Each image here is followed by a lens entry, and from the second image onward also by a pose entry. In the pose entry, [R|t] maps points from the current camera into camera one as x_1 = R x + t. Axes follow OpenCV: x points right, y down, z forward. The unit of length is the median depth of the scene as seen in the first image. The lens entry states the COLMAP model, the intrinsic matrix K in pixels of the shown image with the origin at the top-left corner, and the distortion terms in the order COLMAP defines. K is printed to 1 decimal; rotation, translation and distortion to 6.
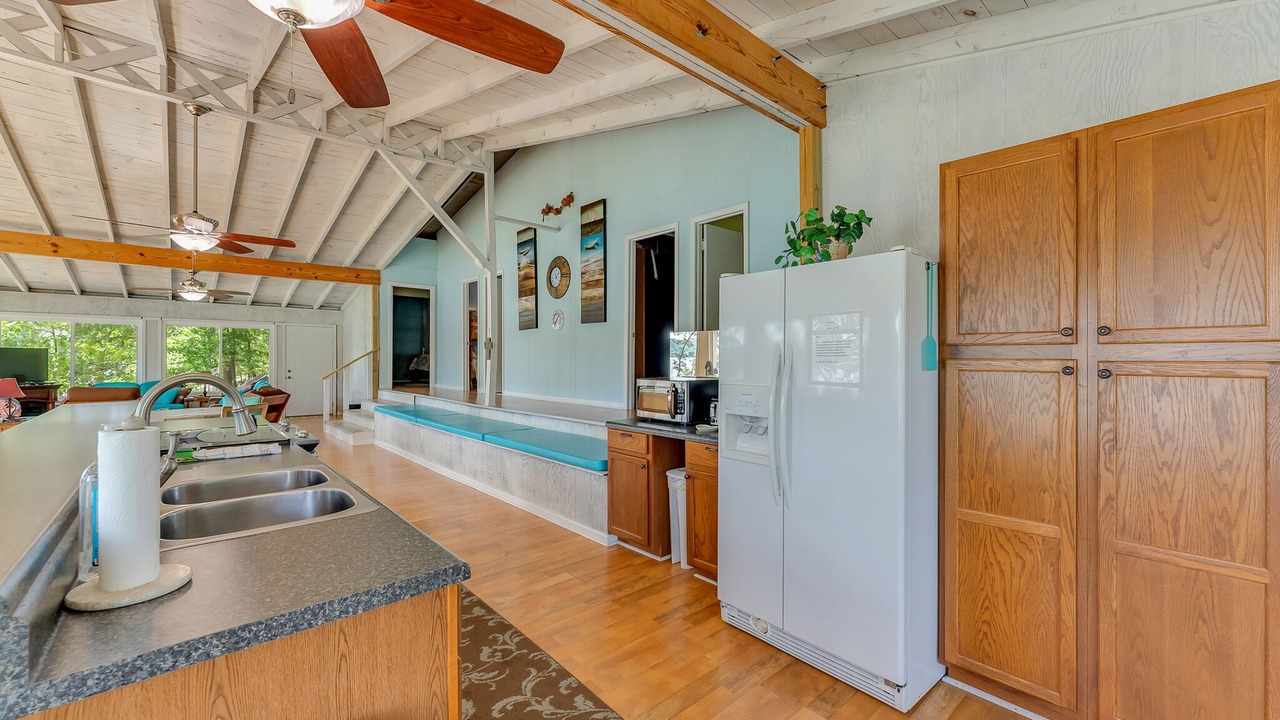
lens RADIAL K [[513.7, 0, 638.8], [0, 513.7, 355.9], [0, 0, 1]] dist [0.001209, 0.000118]
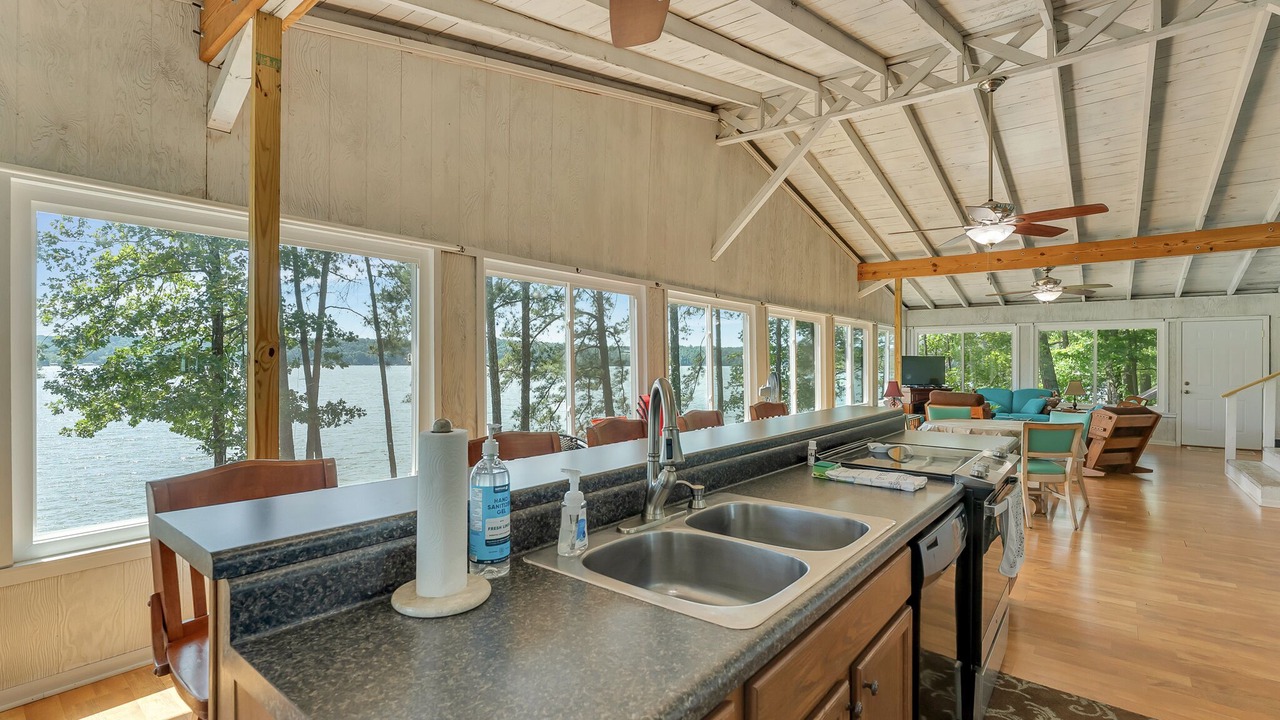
lens RADIAL K [[578.9, 0, 640.7], [0, 578.9, 362.7], [0, 0, 1]] dist [-0.000171, 0.000340]
pose [[0.158042, -0.001337, -0.987432, 0.024098], [-0.000075, 0.999999, -0.001366, 0.001630], [0.987432, 0.000290, 0.158042, 0.177311]]
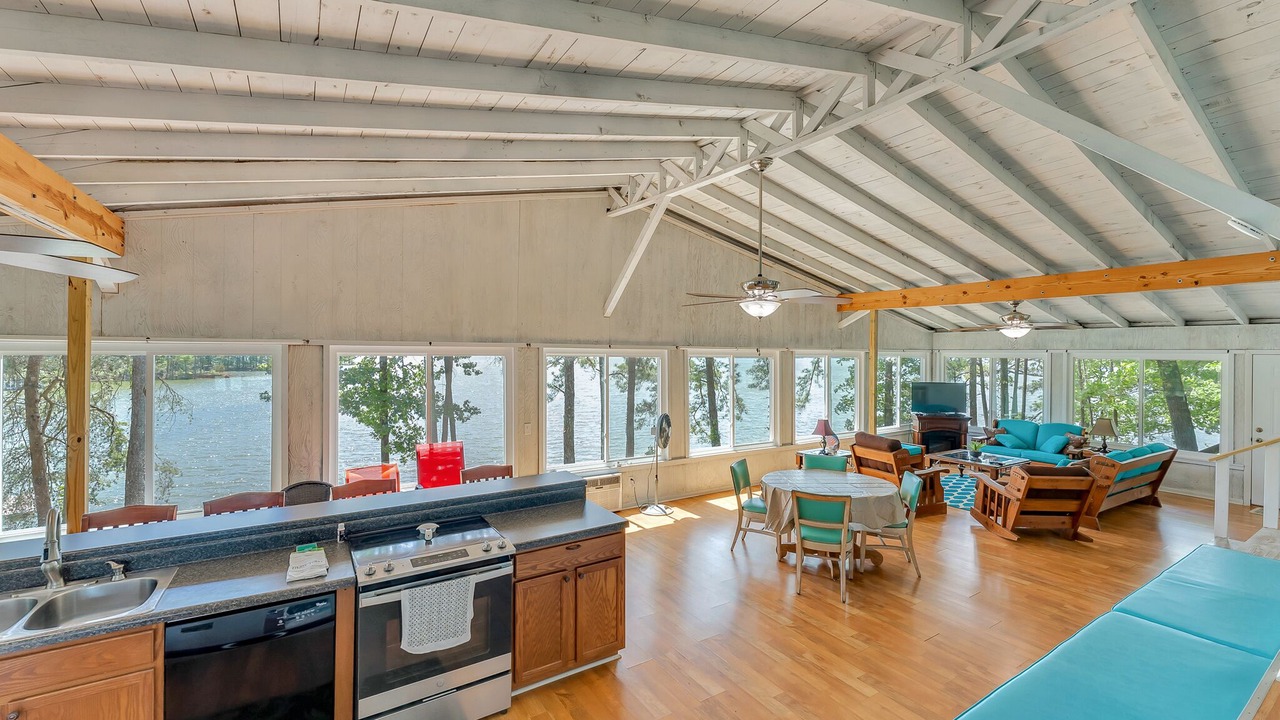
lens RADIAL K [[524.6, 0, 635.6], [0, 524.6, 354.4], [0, 0, 1]] dist [0.002525, -0.000125]
pose [[-0.164401, -0.000688, -0.986393, 0.084105], [-0.004666, 0.999989, 0.000080, -0.099946], [0.986382, 0.004616, -0.164403, 0.687025]]
